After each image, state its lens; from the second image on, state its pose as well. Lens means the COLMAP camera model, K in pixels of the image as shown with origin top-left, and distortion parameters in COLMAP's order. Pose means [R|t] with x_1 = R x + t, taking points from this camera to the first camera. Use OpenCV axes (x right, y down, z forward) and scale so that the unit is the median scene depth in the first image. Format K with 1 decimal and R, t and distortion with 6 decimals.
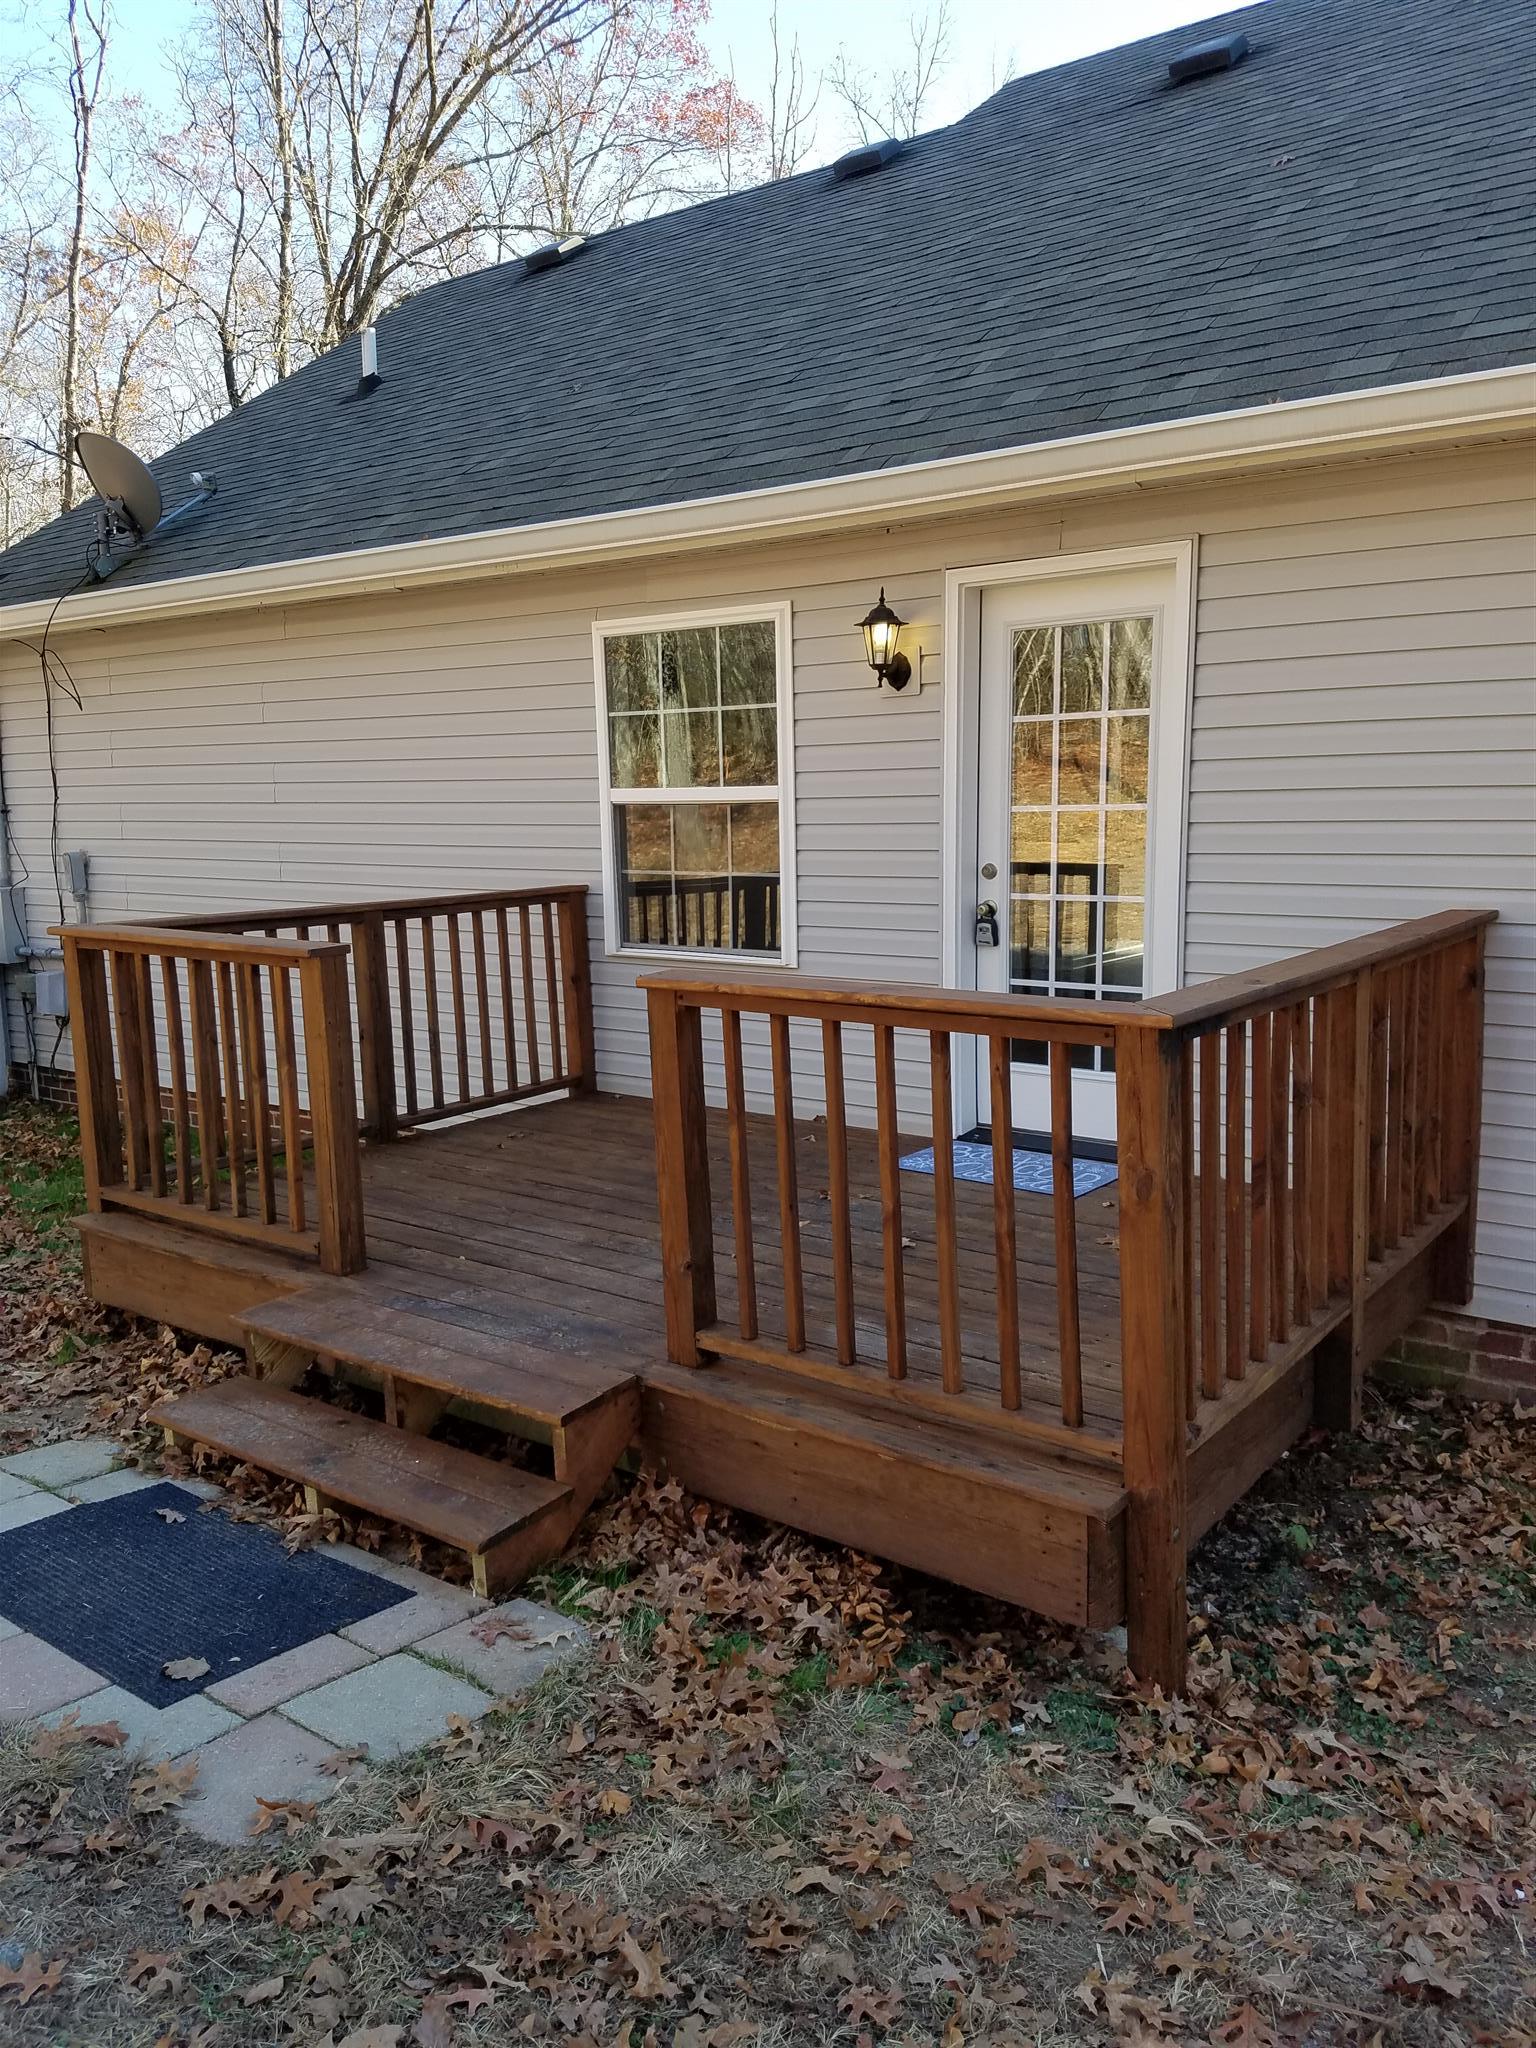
lens RADIAL K [[1604.7, 0, 771.3], [0, 1604.7, 992.3], [0, 0, 1]] dist [0.043983, -0.075377]
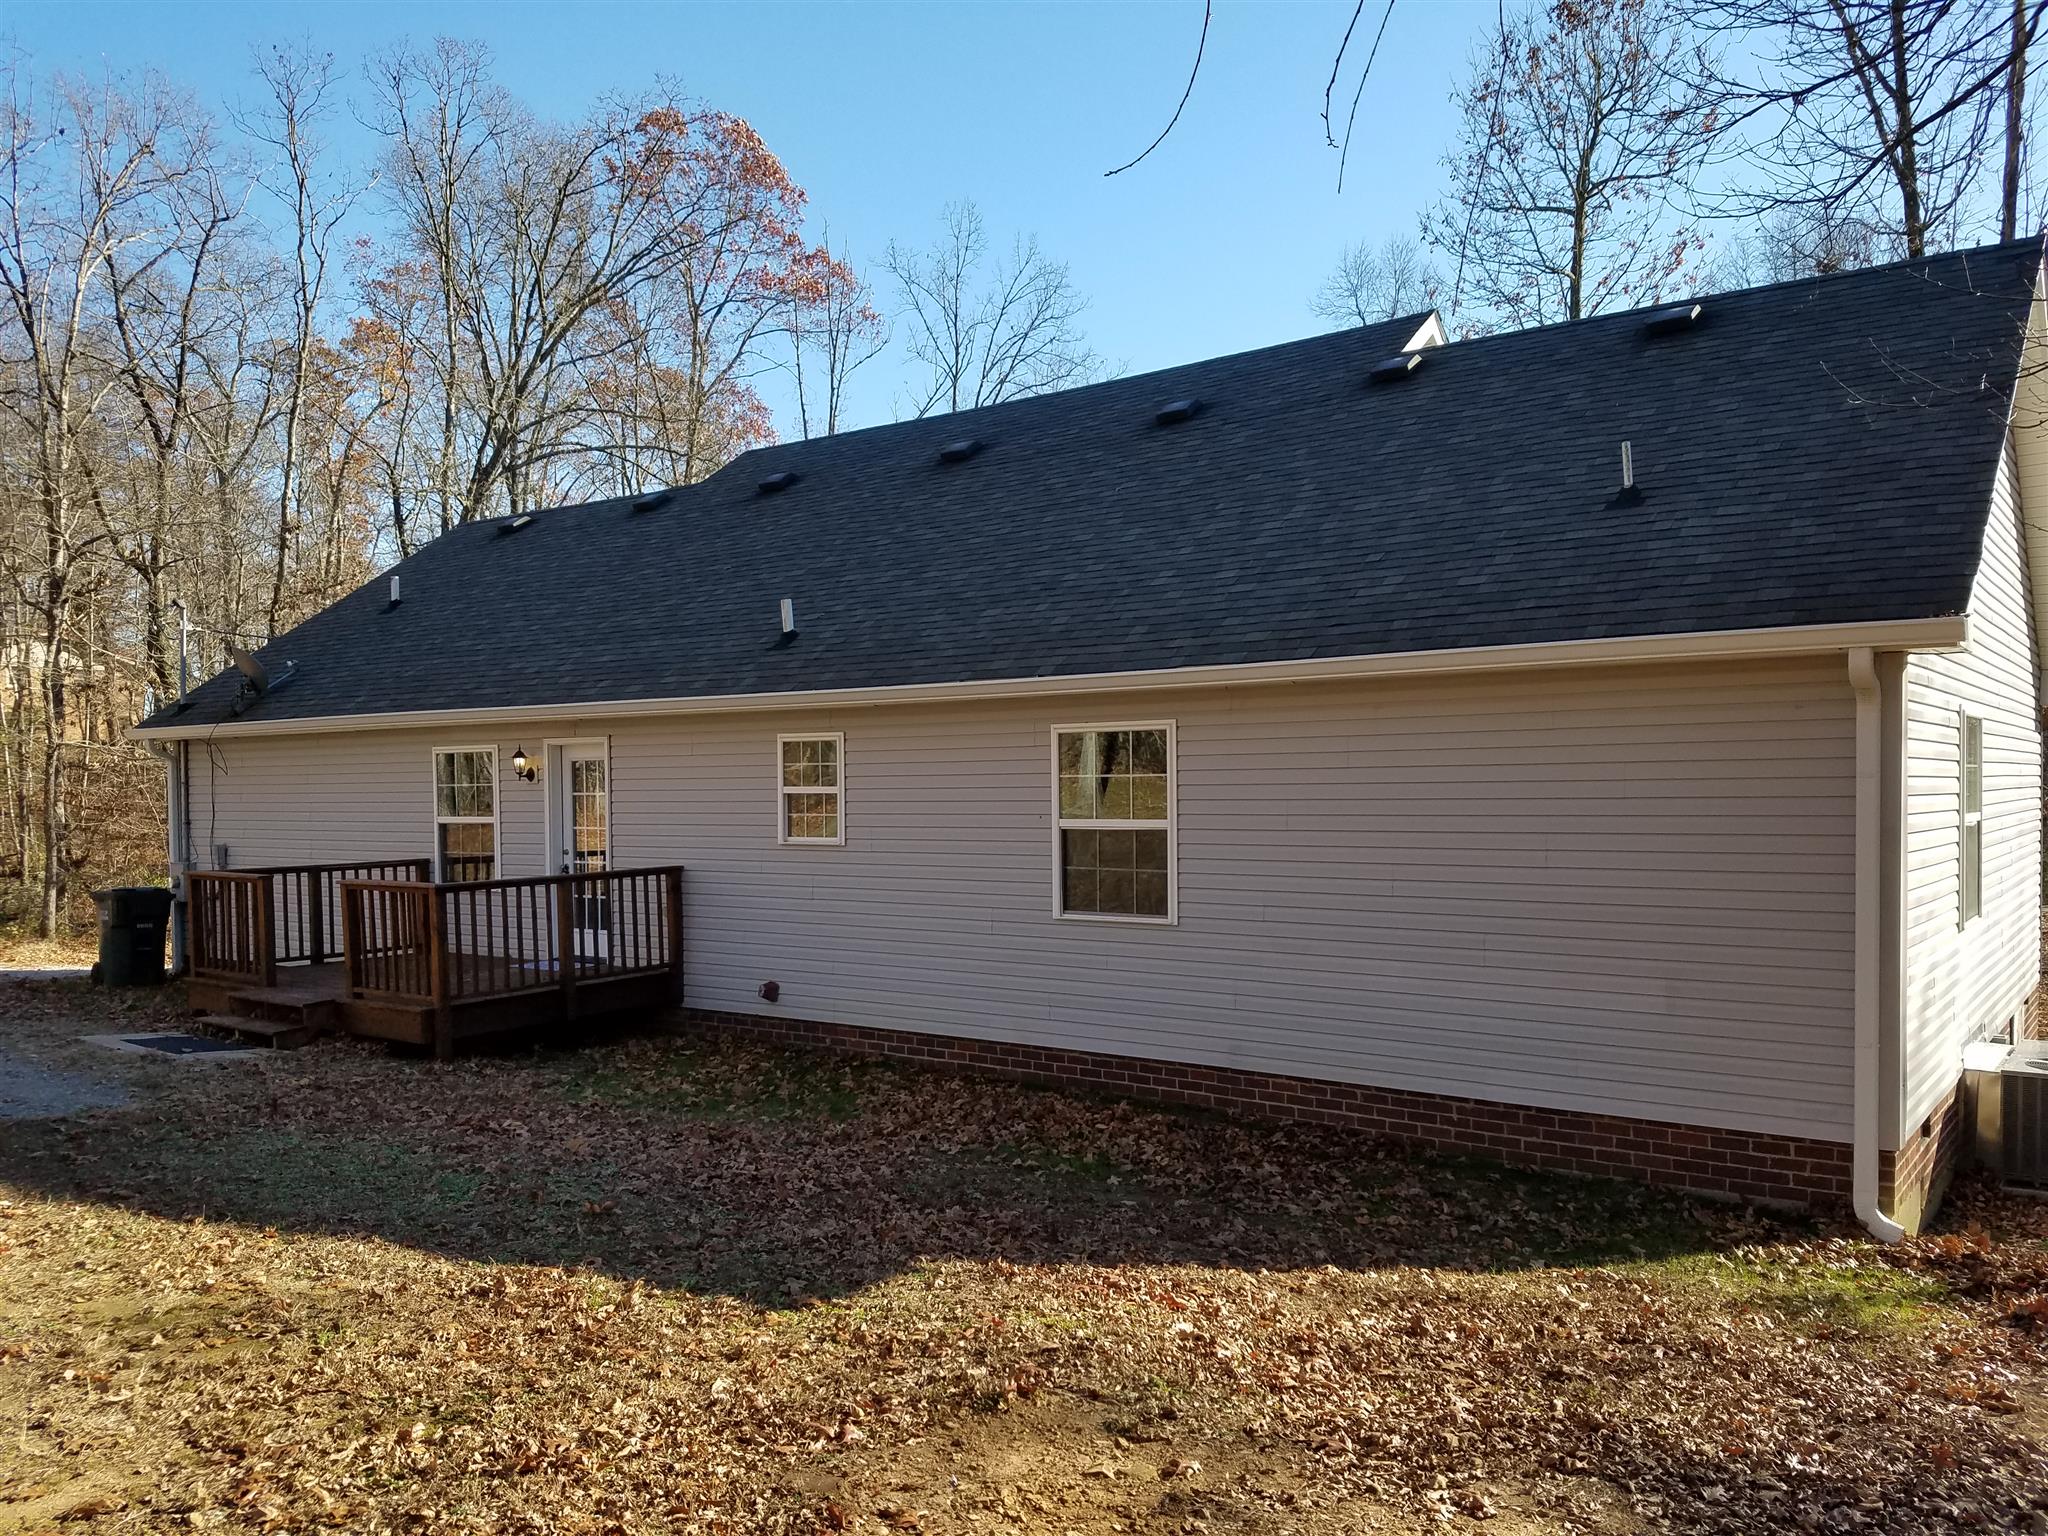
lens RADIAL K [[1565.6, 0, 1024.0], [0, 1565.6, 768.0], [0, 0, 1]] dist [0.266765, -0.521899]
pose [[0.999973, 0.004215, 0.005948, 0.730657], [-0.003419, 0.991766, -0.128018, 0.099537], [-0.006439, 0.127994, 0.991754, -1.335508]]
